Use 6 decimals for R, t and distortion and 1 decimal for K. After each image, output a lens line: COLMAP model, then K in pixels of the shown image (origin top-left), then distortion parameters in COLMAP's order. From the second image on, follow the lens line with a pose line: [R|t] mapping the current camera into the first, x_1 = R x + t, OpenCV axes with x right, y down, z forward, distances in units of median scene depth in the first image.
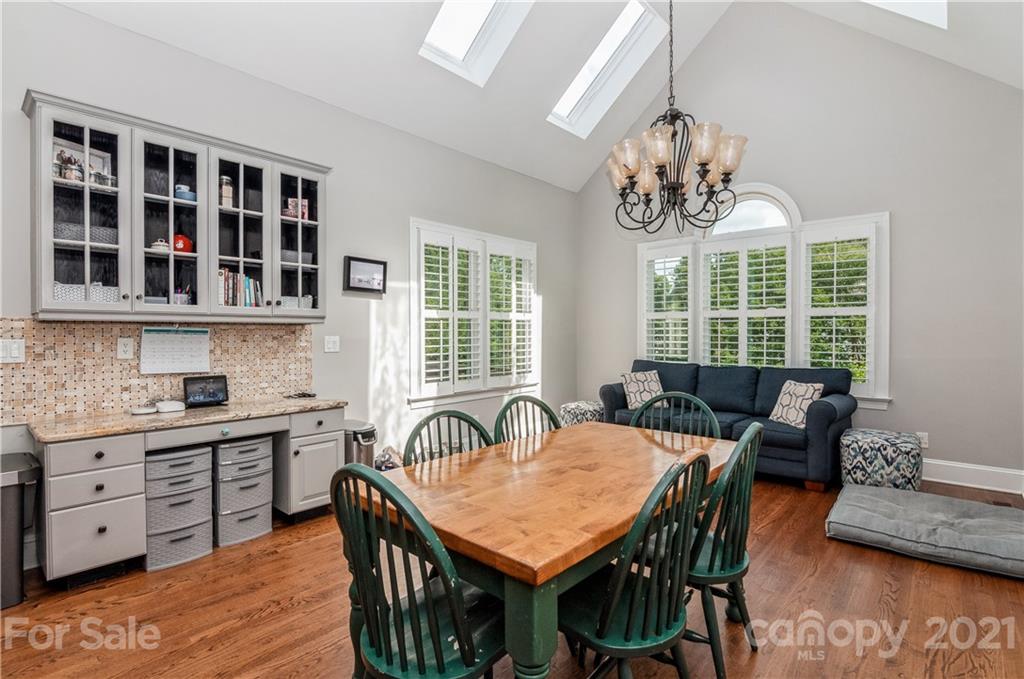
lens RADIAL K [[503.5, 0, 504.0], [0, 503.5, 337.8], [0, 0, 1]] dist [-0.002225, -0.001335]
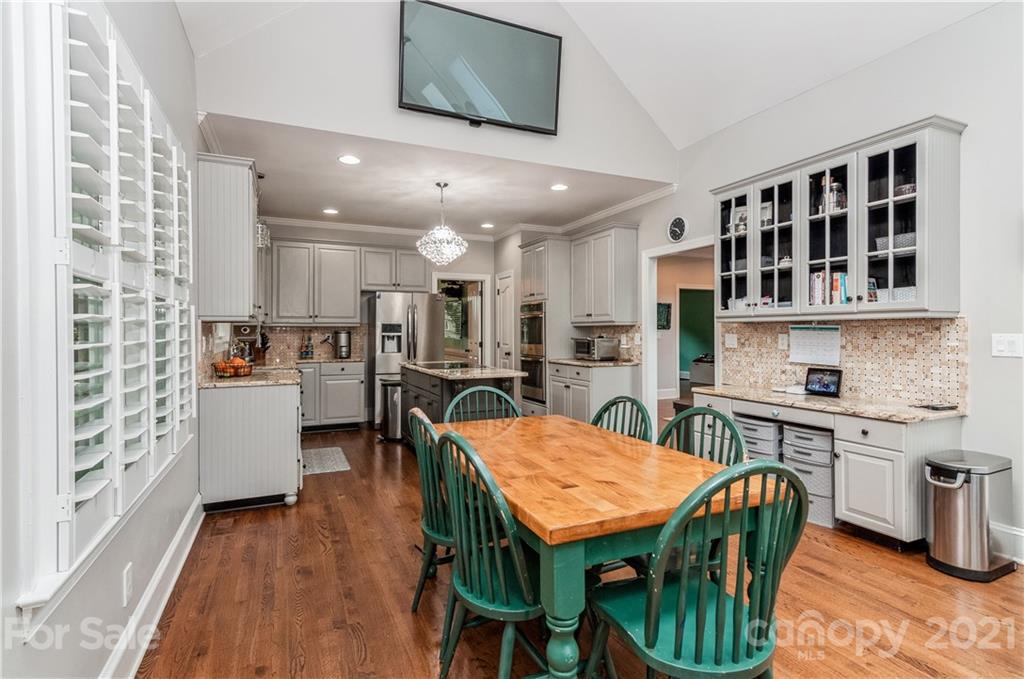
lens RADIAL K [[503.5, 0, 507.4], [0, 503.5, 331.5], [0, 0, 1]] dist [-0.002225, -0.001335]
pose [[-0.424680, 0.005034, -0.905329, 0.714669], [-0.001001, 0.999981, 0.006030, -0.012137], [0.905343, 0.003466, -0.424667, 0.833551]]
